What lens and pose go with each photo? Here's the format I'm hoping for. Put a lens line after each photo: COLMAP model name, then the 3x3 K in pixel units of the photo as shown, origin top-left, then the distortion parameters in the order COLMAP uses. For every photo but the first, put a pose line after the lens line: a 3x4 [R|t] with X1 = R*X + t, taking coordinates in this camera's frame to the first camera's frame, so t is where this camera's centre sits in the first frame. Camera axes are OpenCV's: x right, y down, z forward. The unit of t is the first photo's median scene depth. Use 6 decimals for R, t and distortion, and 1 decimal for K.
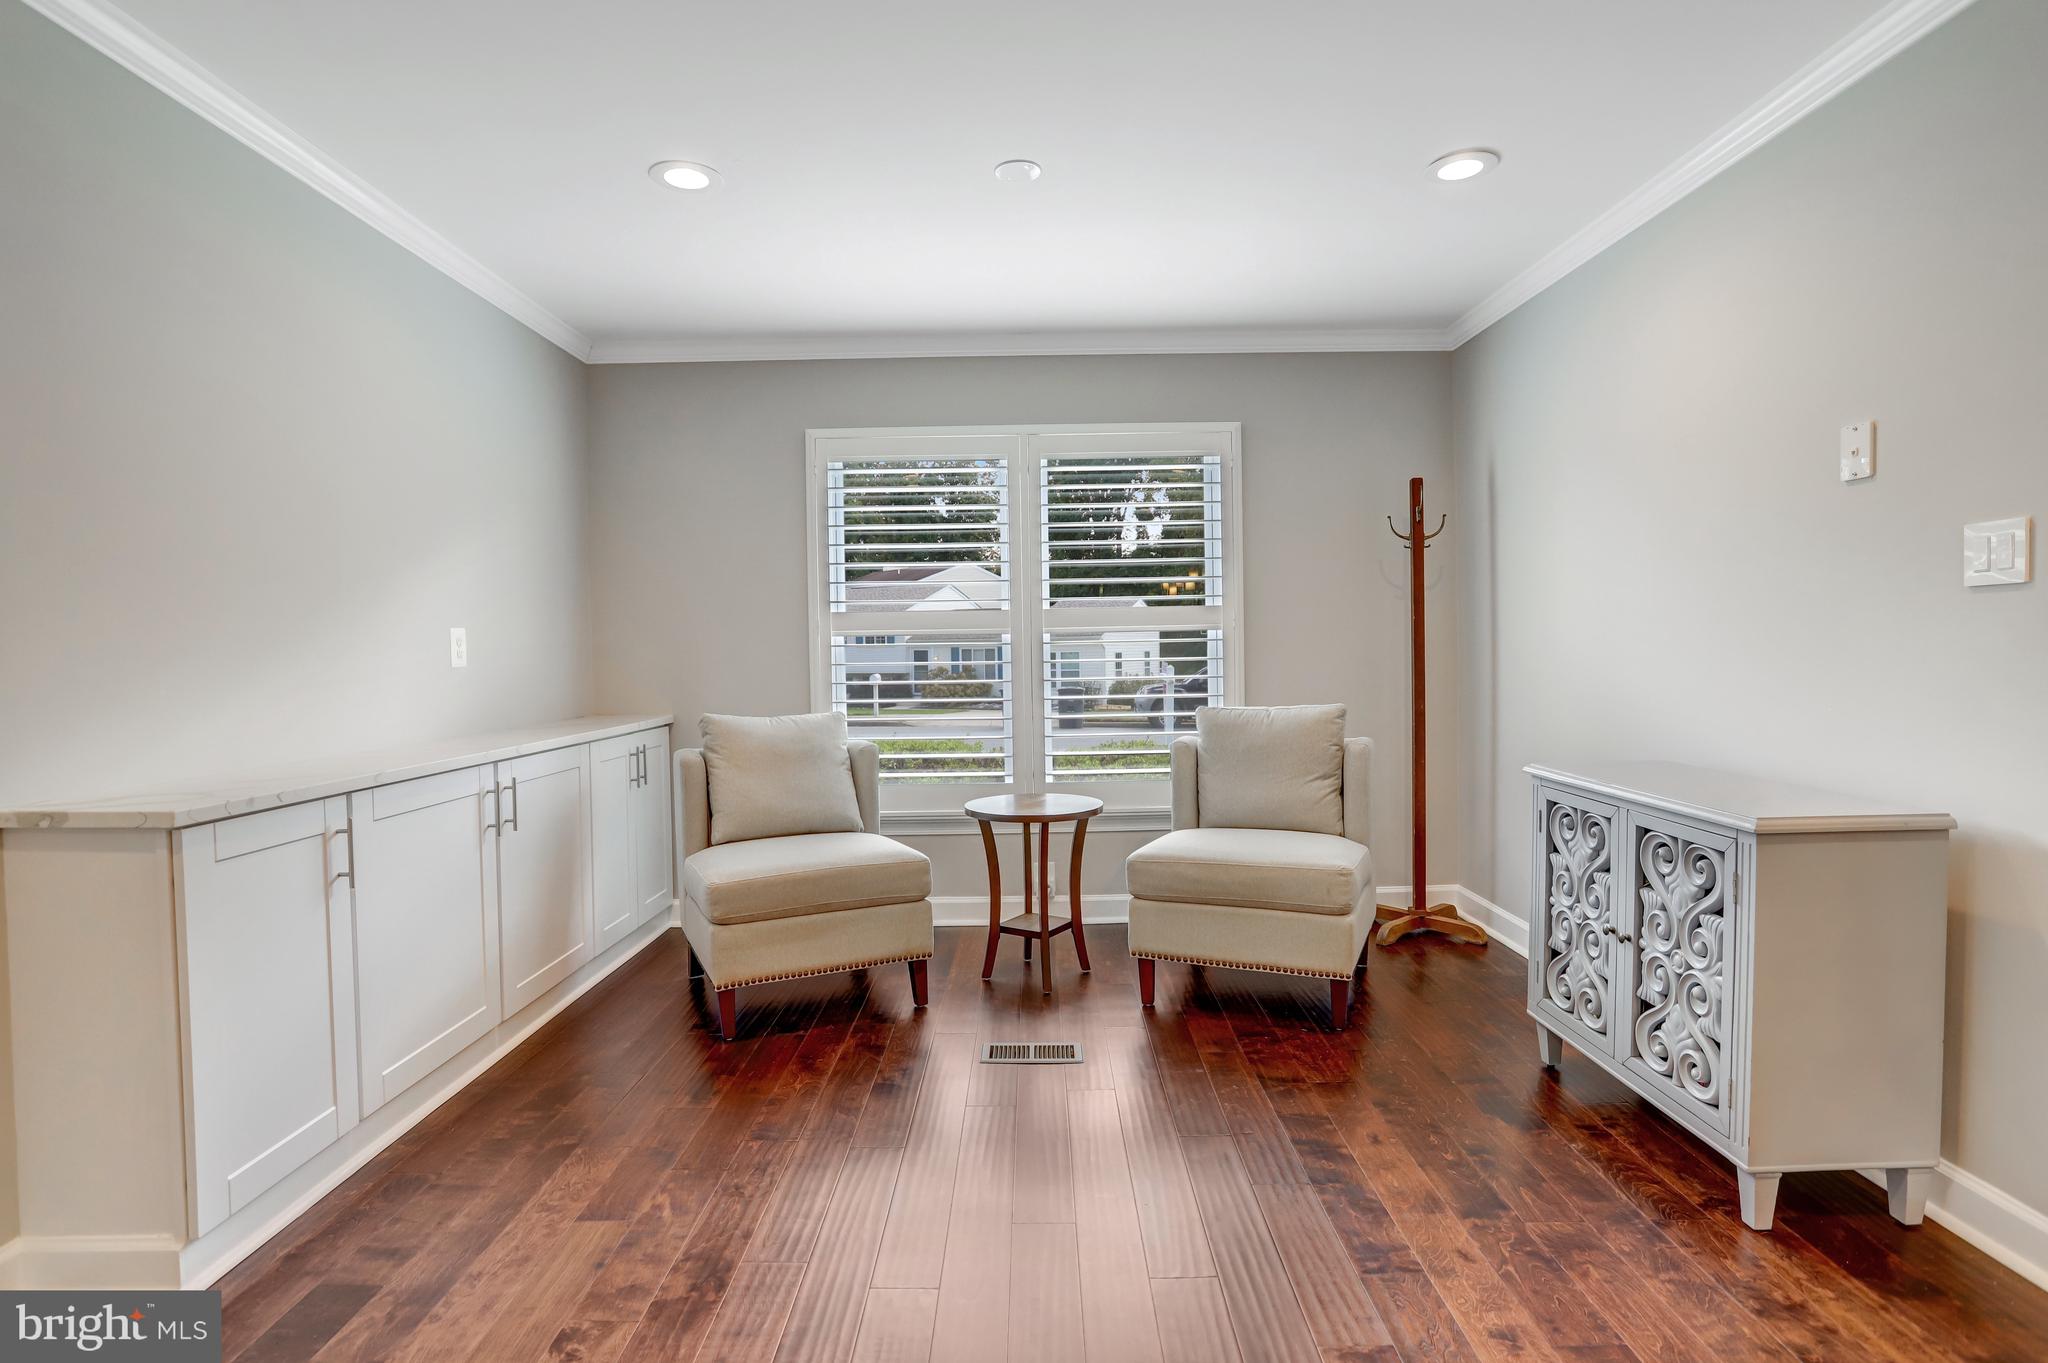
lens RADIAL K [[1002.2, 0, 1022.0], [0, 1002.2, 669.3], [0, 0, 1]] dist [-0.063409, 0.024740]
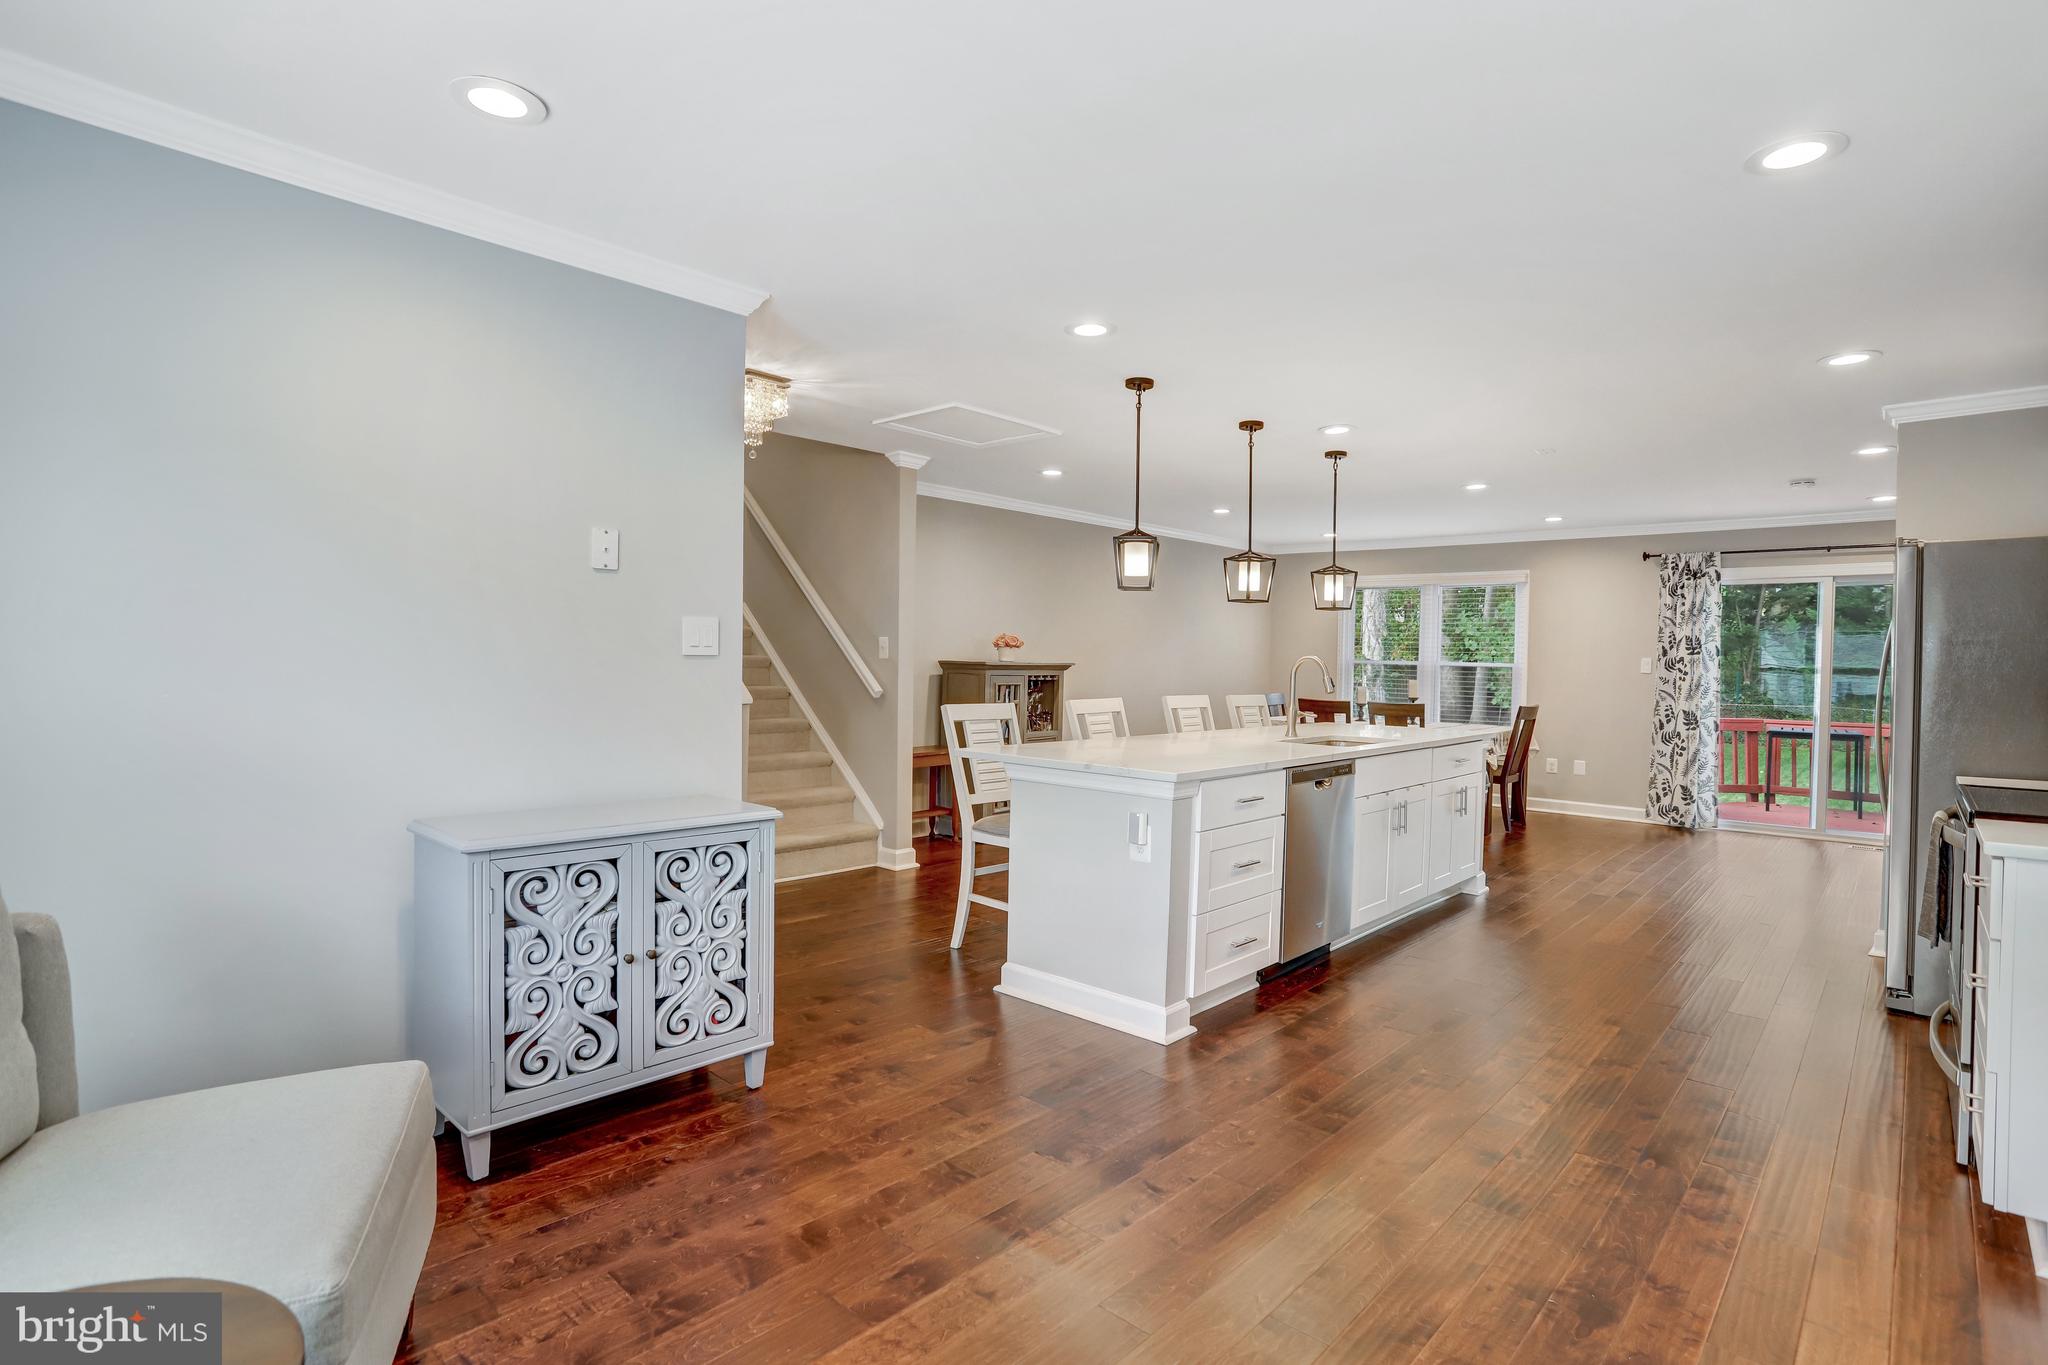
lens RADIAL K [[1002.2, 0, 1026.8], [0, 1002.2, 669.6], [0, 0, 1]] dist [-0.063409, 0.024740]
pose [[-0.734255, -0.006087, 0.678847, -0.377249], [0.011478, 0.999706, 0.021379, -0.059052], [-0.678777, 0.023489, -0.733969, 1.201661]]
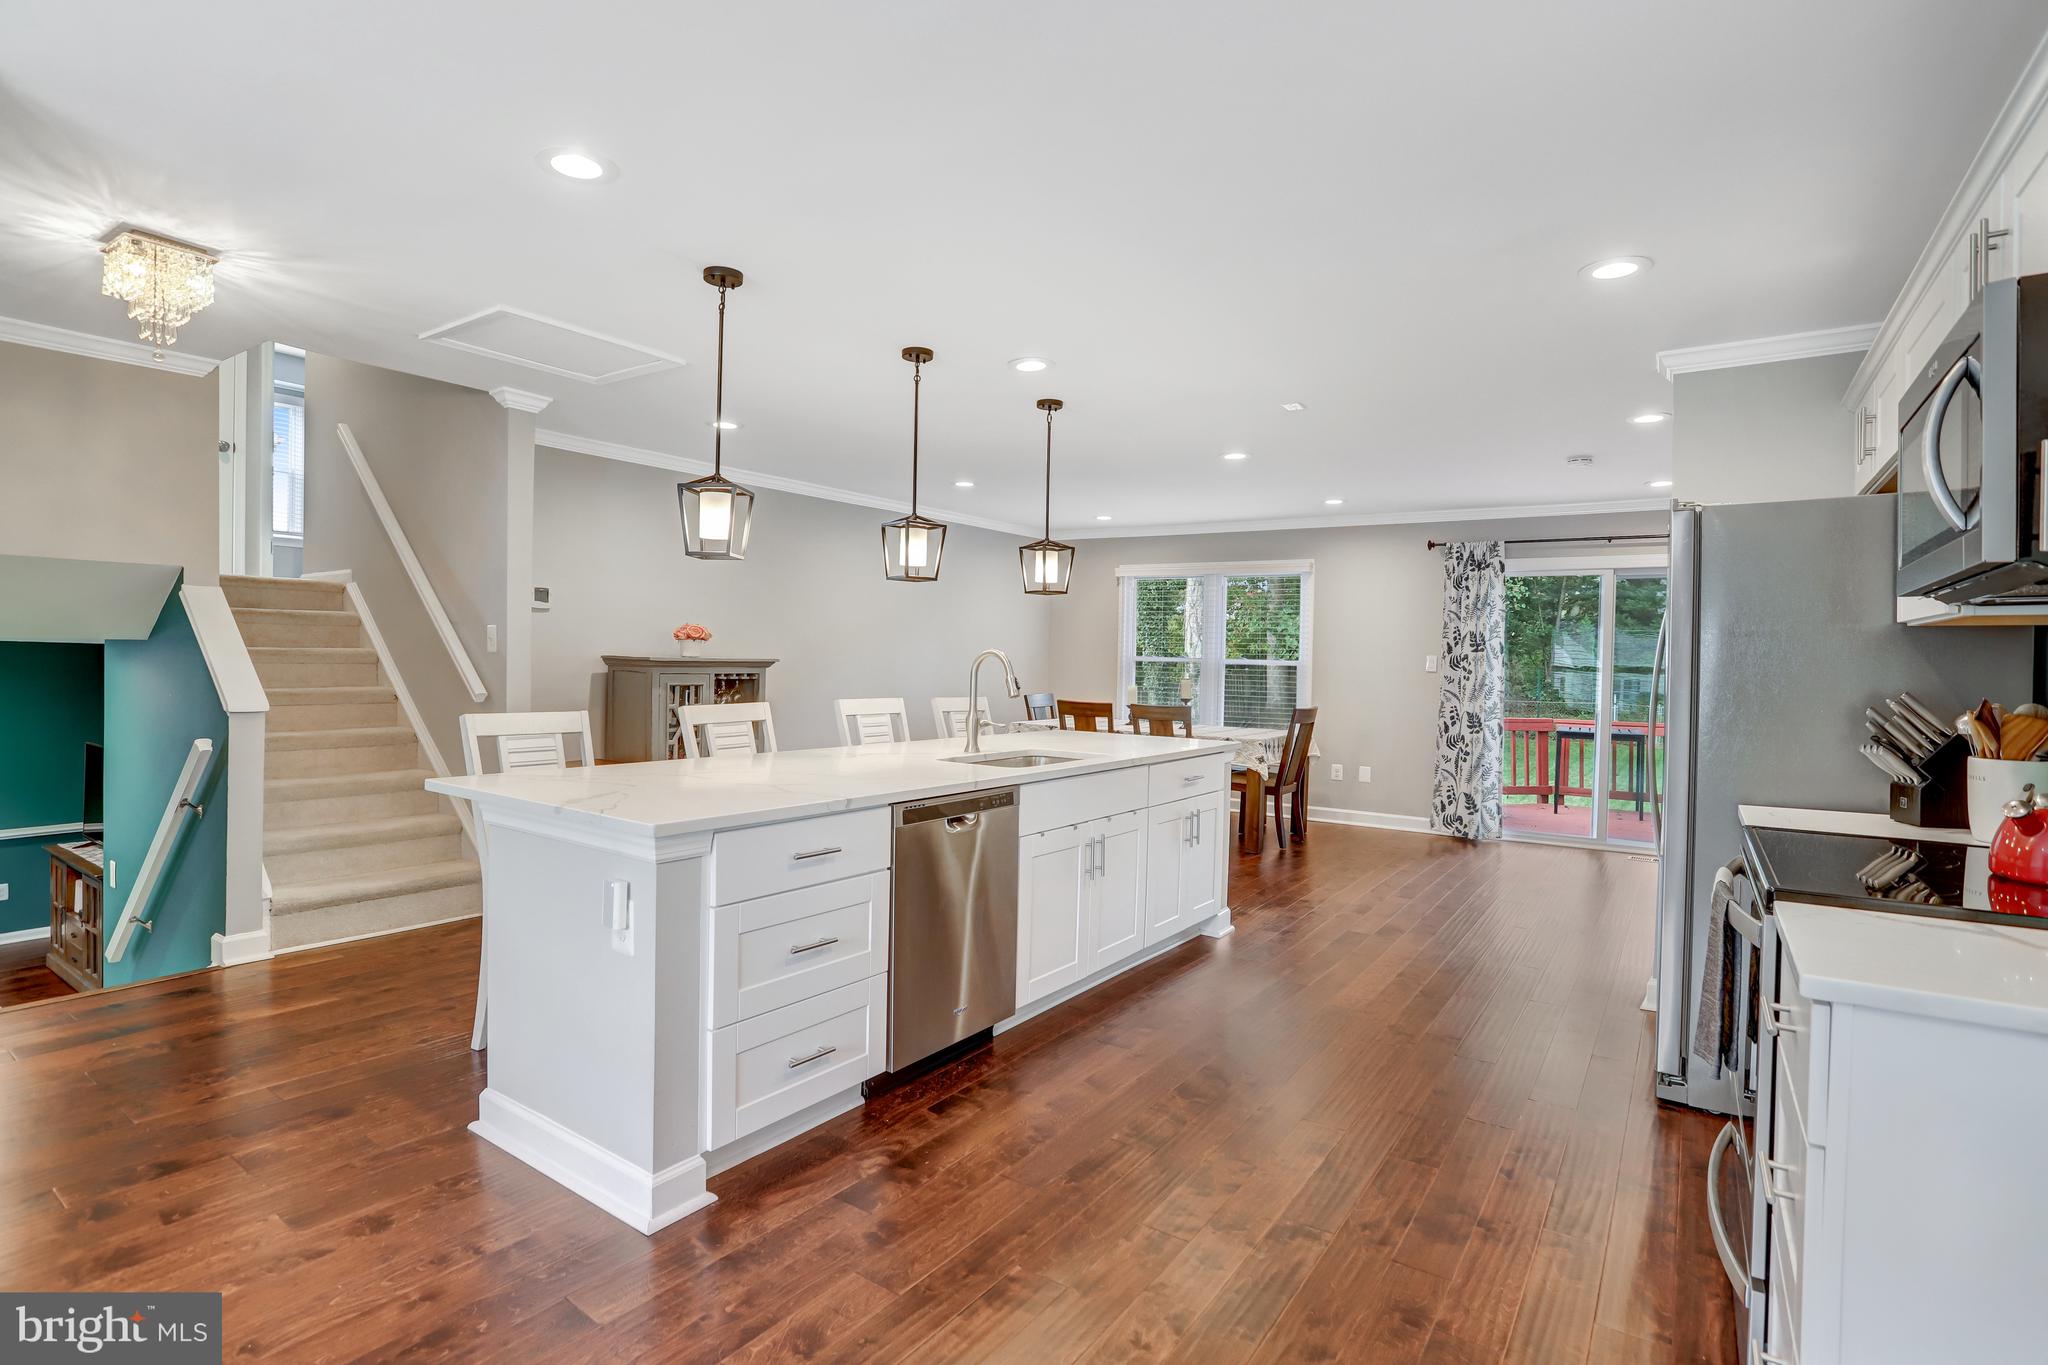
lens RADIAL K [[1002.2, 0, 1026.3], [0, 1002.2, 665.1], [0, 0, 1]] dist [-0.063409, 0.024740]
pose [[-0.825106, -0.005850, 0.564948, -0.375541], [0.006816, 0.999771, 0.020308, -0.046528], [-0.564937, 0.020607, -0.824876, 0.706150]]
